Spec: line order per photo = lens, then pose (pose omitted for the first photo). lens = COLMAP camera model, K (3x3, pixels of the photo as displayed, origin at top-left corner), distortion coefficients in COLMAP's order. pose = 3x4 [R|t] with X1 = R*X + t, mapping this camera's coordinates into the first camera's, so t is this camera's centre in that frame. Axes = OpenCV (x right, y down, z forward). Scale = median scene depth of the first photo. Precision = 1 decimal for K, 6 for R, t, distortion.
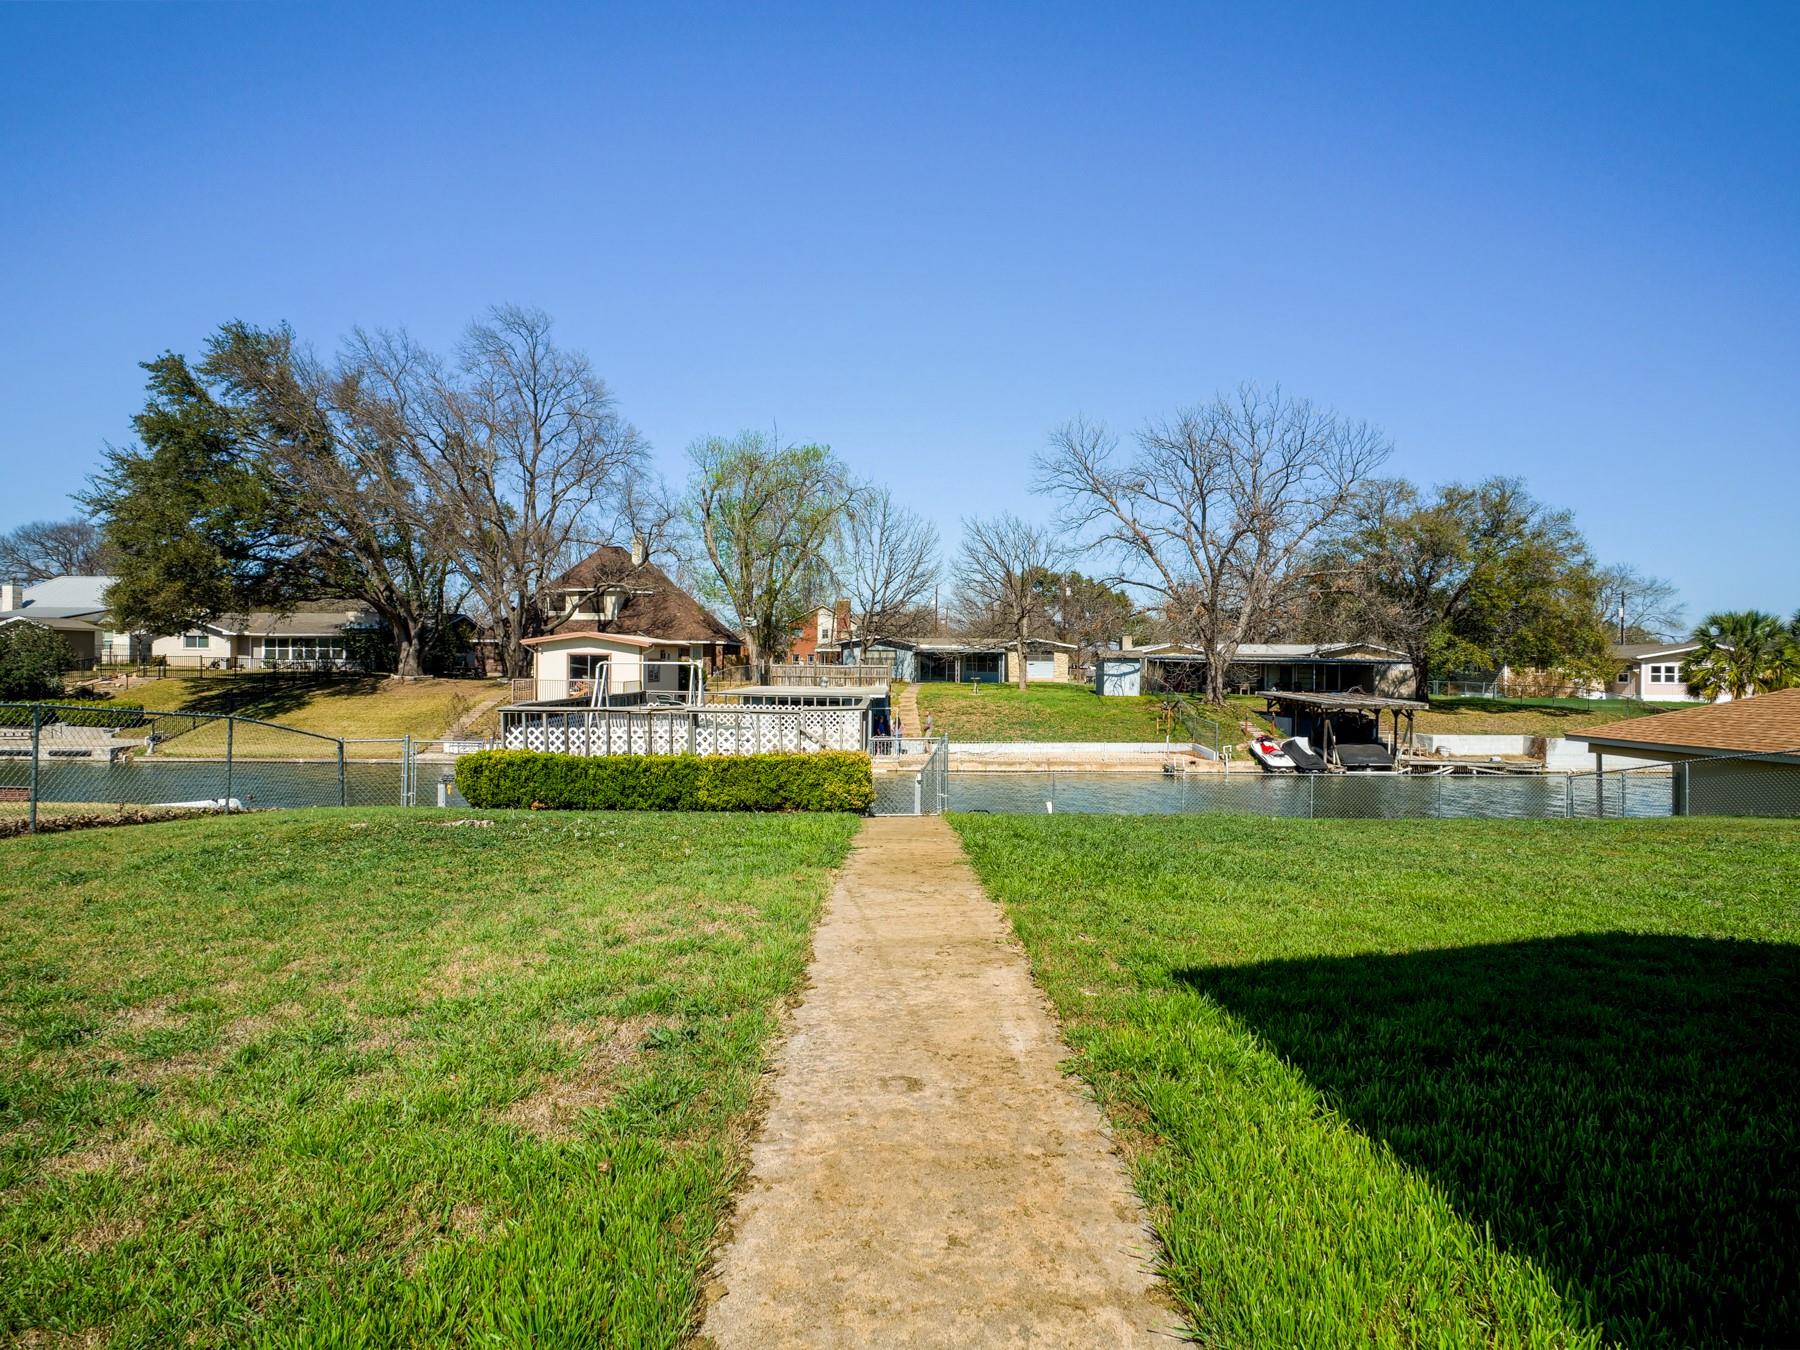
lens RADIAL K [[978.6, 0, 905.7], [0, 978.6, 677.4], [0, 0, 1]] dist [-0.006411, 0.002475]
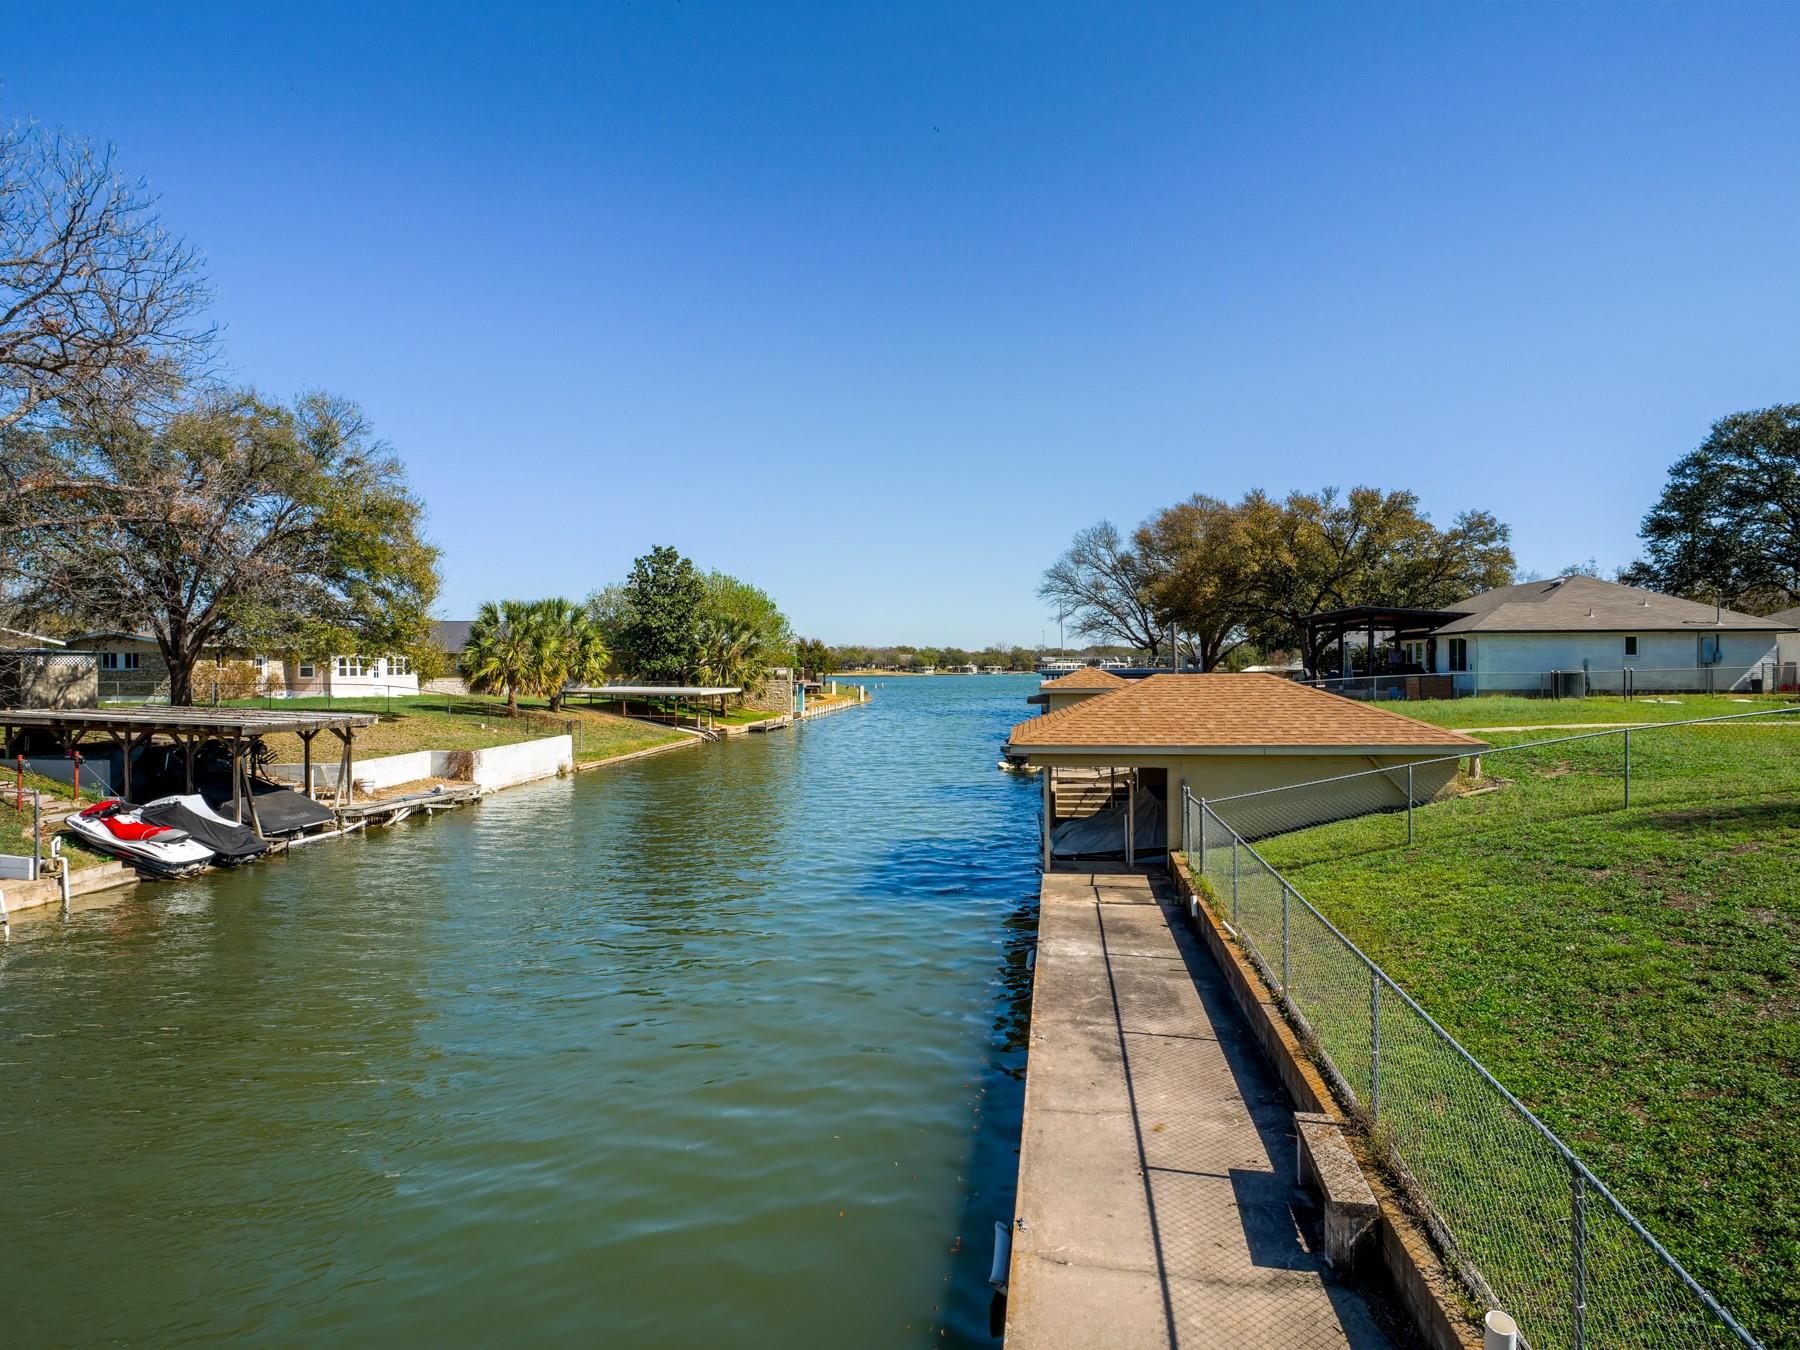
lens RADIAL K [[978.6, 0, 900.0], [0, 978.6, 680.4], [0, 0, 1]] dist [-0.006411, 0.002475]
pose [[0.195202, -0.021183, 0.980534, -0.014346], [0.012788, 0.999737, 0.019052, -0.002317], [-0.980680, 0.008820, 0.195421, 0.445799]]
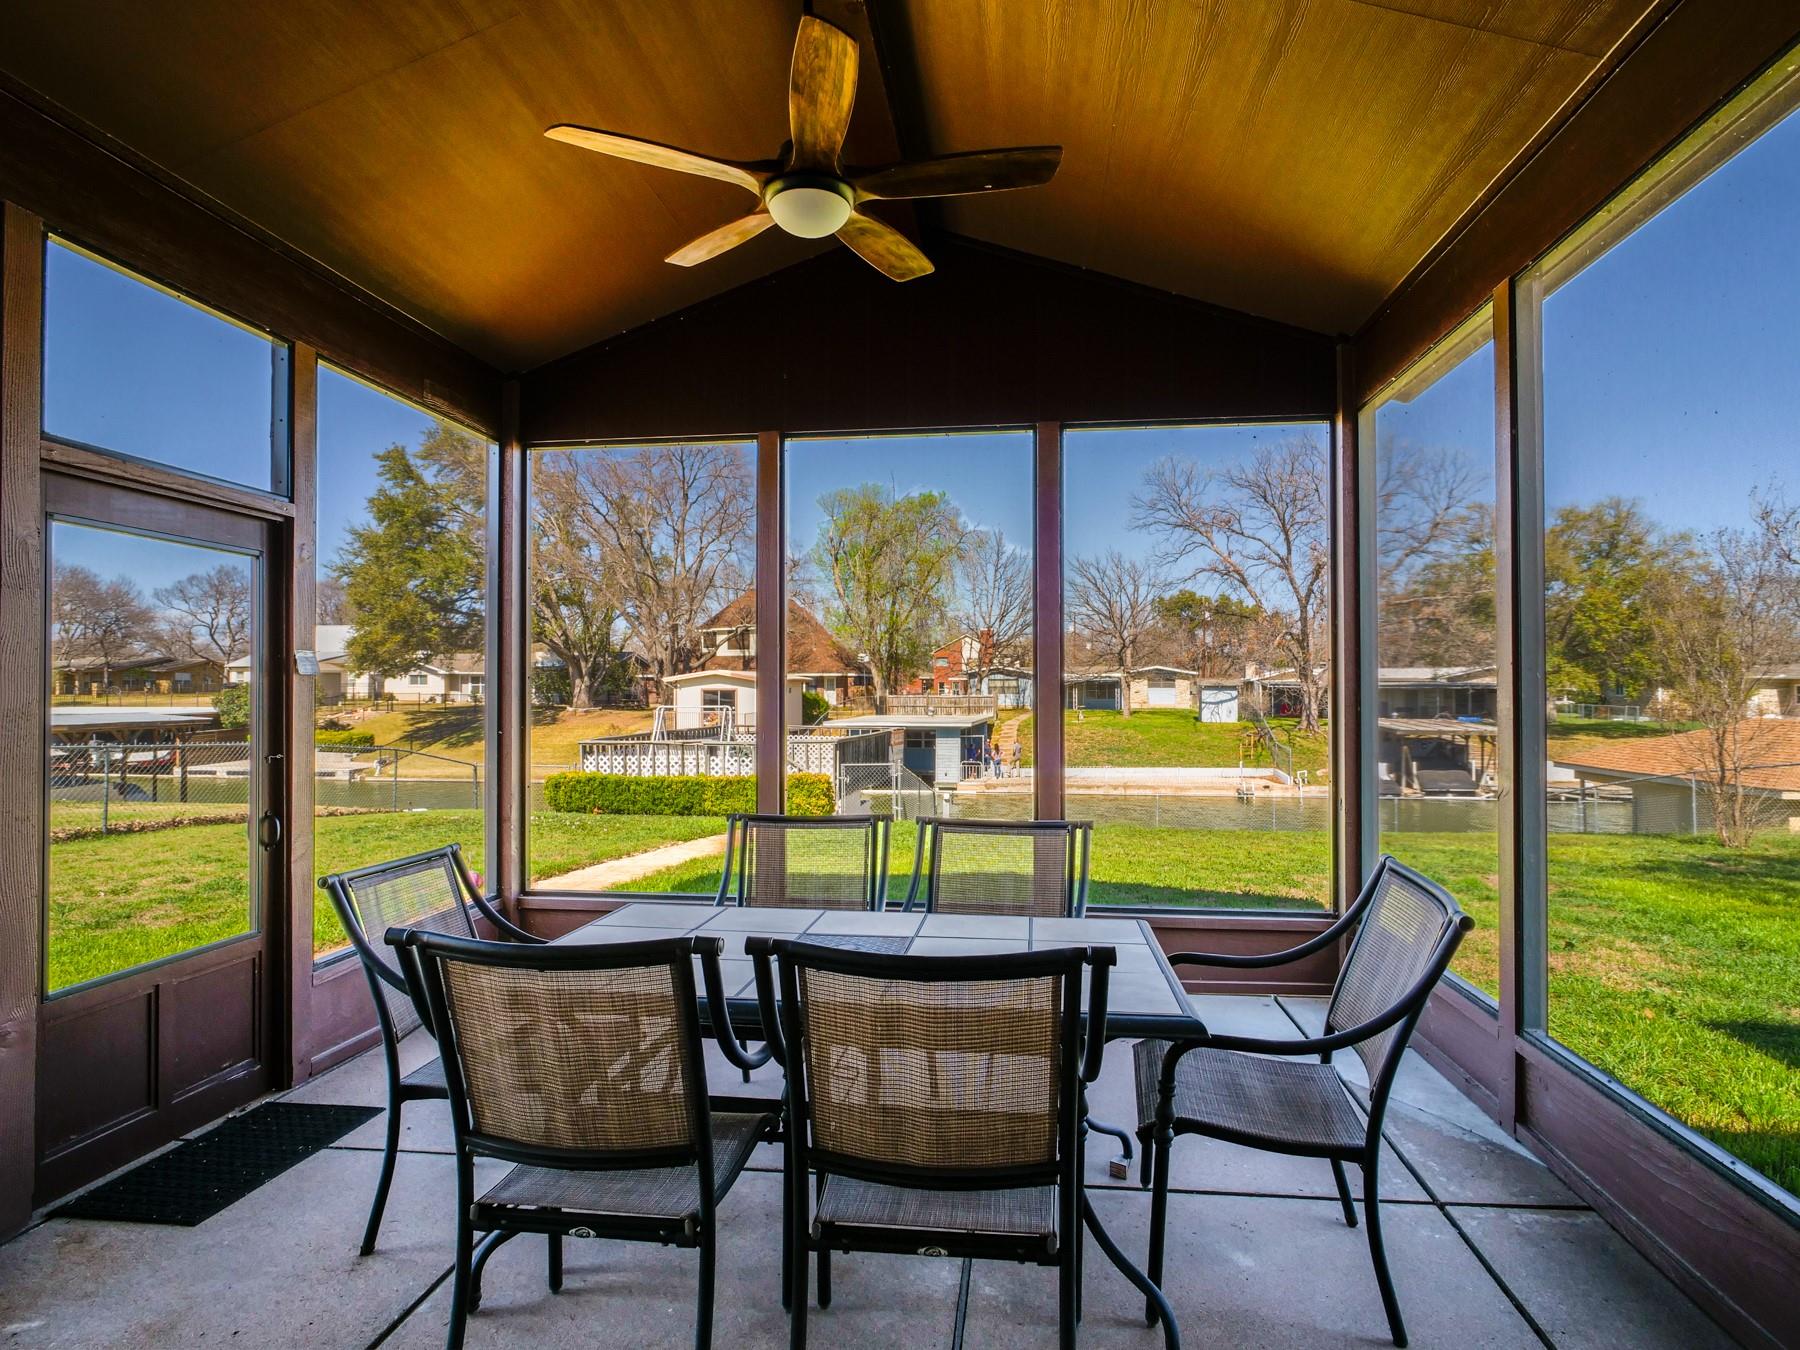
lens RADIAL K [[978.6, 0, 911.4], [0, 978.6, 683.9], [0, 0, 1]] dist [-0.006411, 0.002475]
pose [[0.985396, -0.011506, -0.169891, 0.078452], [0.008483, 0.999793, -0.018505, -0.005818], [0.170069, 0.016794, 0.985289, -0.080321]]
